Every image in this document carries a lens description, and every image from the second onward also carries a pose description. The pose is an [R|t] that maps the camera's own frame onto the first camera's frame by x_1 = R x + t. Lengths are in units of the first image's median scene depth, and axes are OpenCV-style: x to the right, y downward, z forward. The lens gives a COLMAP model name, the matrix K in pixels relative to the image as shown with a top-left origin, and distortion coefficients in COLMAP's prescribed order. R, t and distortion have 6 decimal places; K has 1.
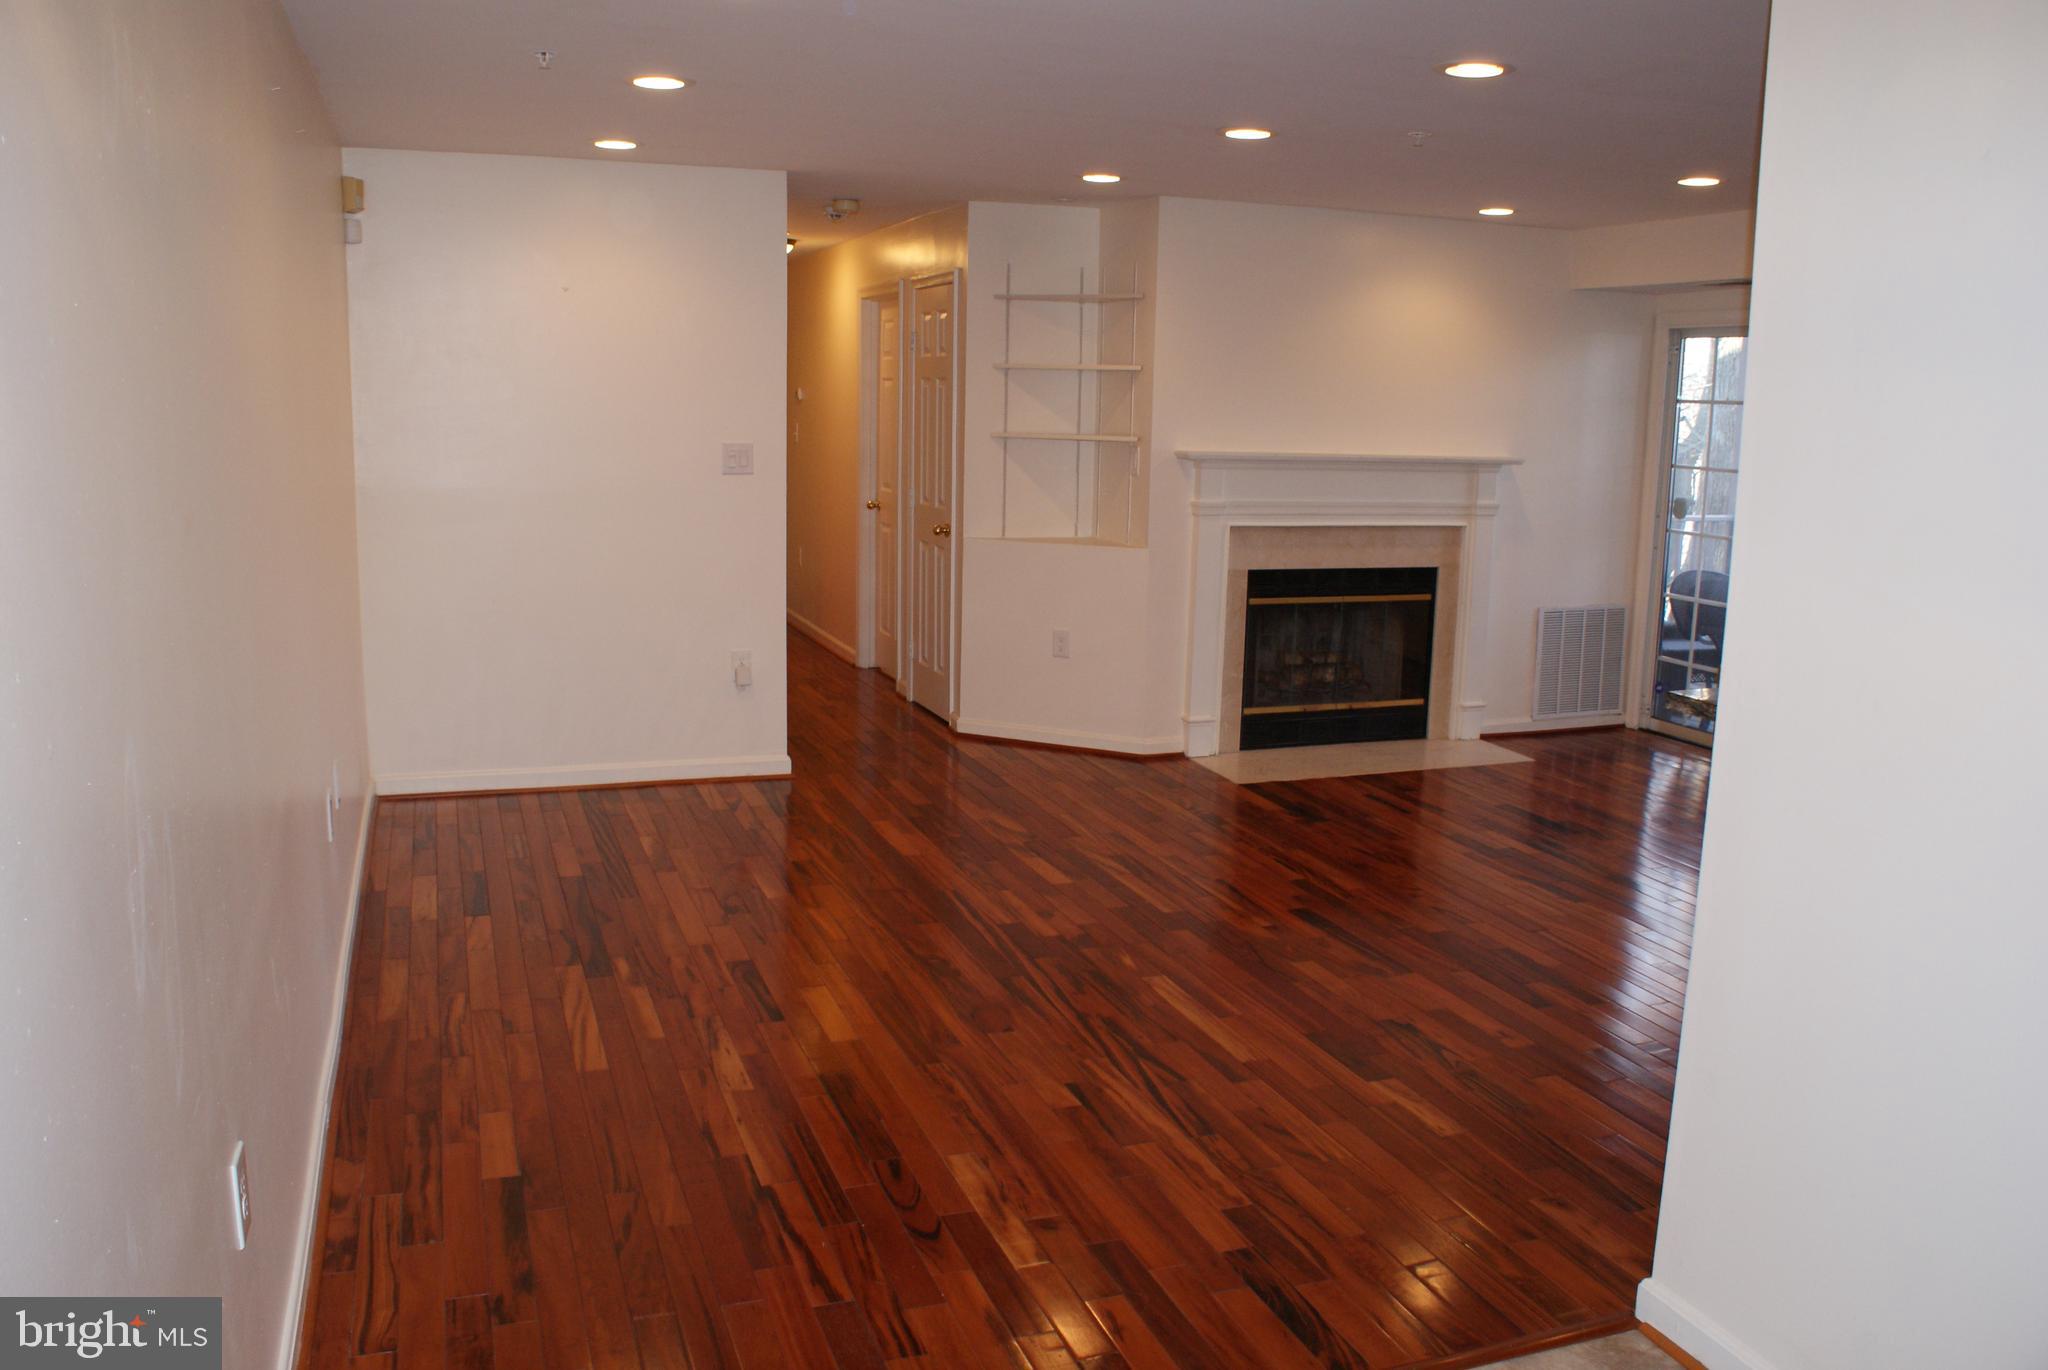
lens RADIAL K [[1613.7, 0, 1020.0], [0, 1613.7, 654.3], [0, 0, 1]] dist [-0.115000, 0.010513]
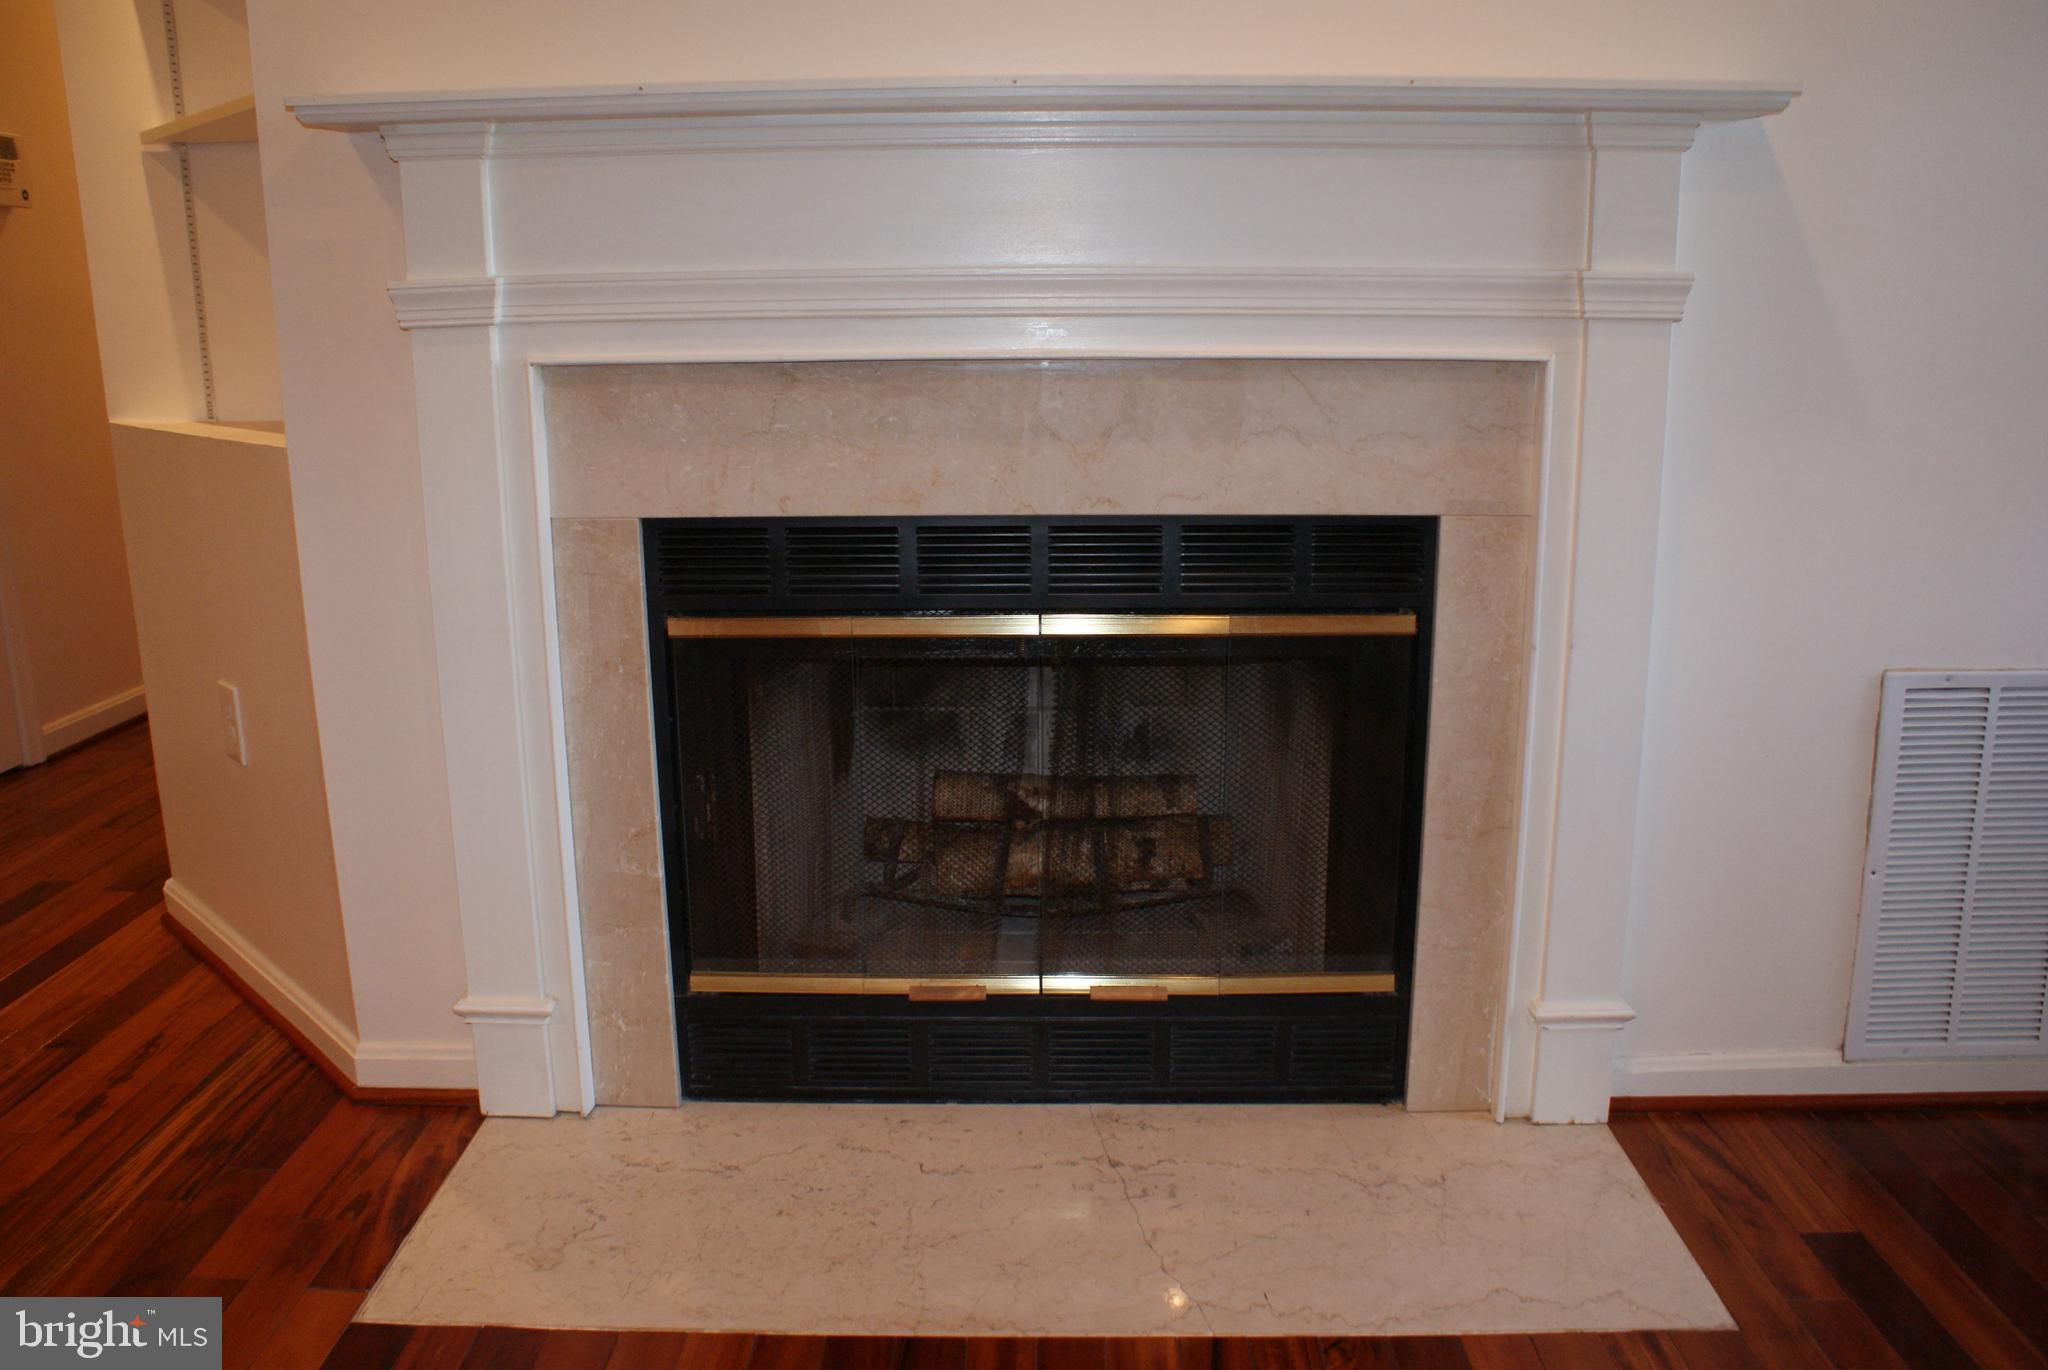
lens RADIAL K [[1547.8, 0, 977.2], [0, 1547.8, 687.0], [0, 0, 1]] dist [-0.126348, 0.109826]
pose [[0.919247, 0.048155, -0.390725, 0.293329], [-0.030006, 0.998174, 0.052426, -0.036751], [0.392536, -0.036468, 0.919013, 0.731462]]
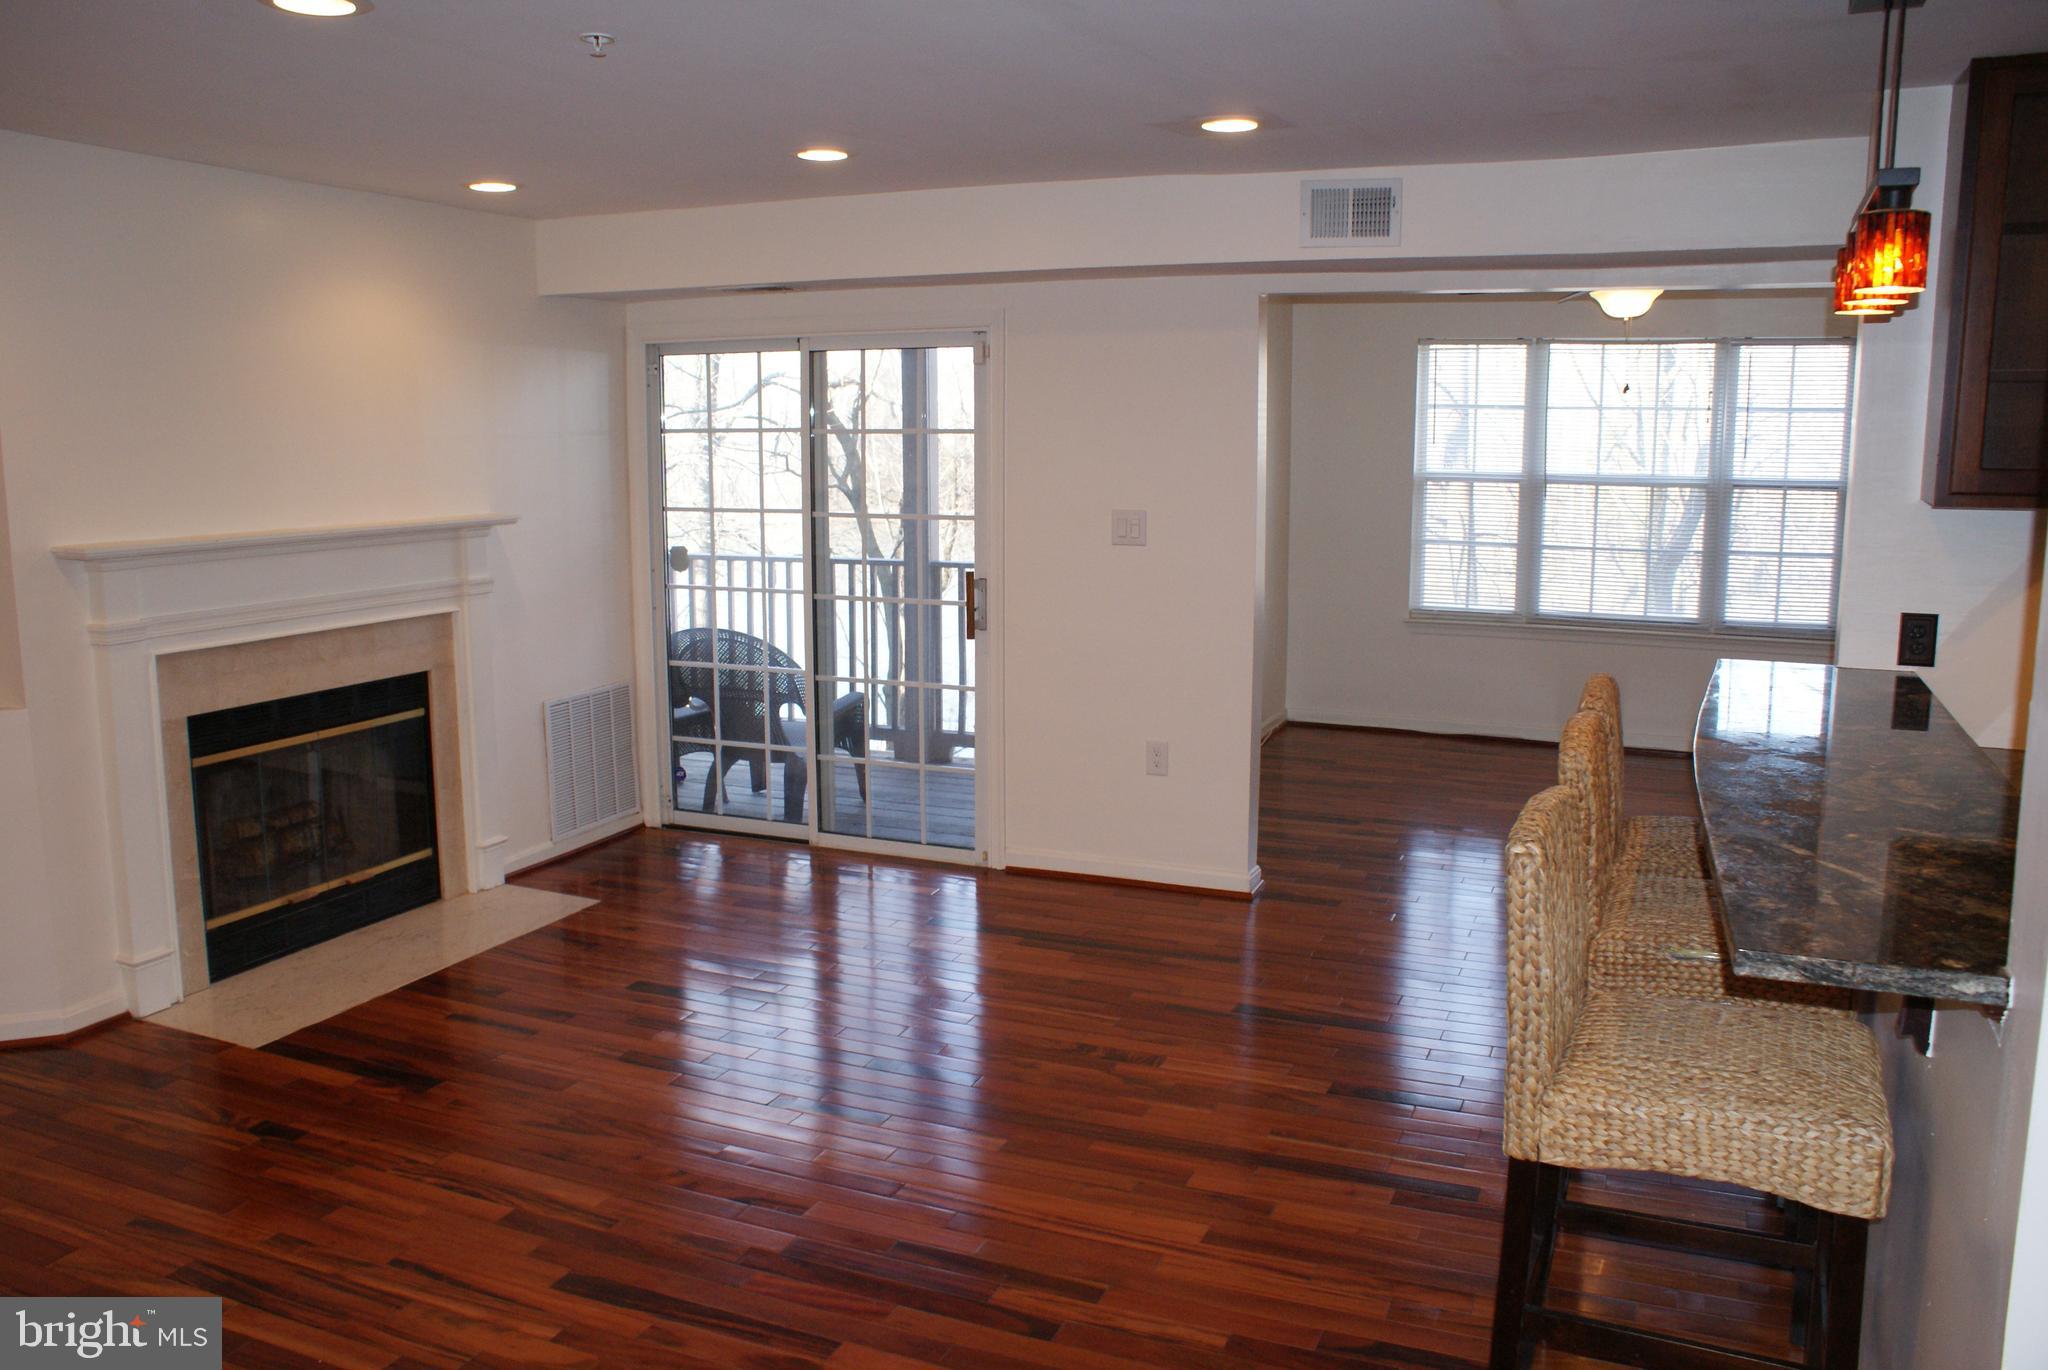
lens RADIAL K [[1613.7, 0, 1020.0], [0, 1613.7, 654.3], [0, 0, 1]] dist [-0.115000, 0.010513]
pose [[0.697143, -0.126034, 0.705767, -0.066325], [0.141196, 0.989283, 0.037194, -0.050788], [-0.702890, 0.073722, 0.707467, 0.287918]]
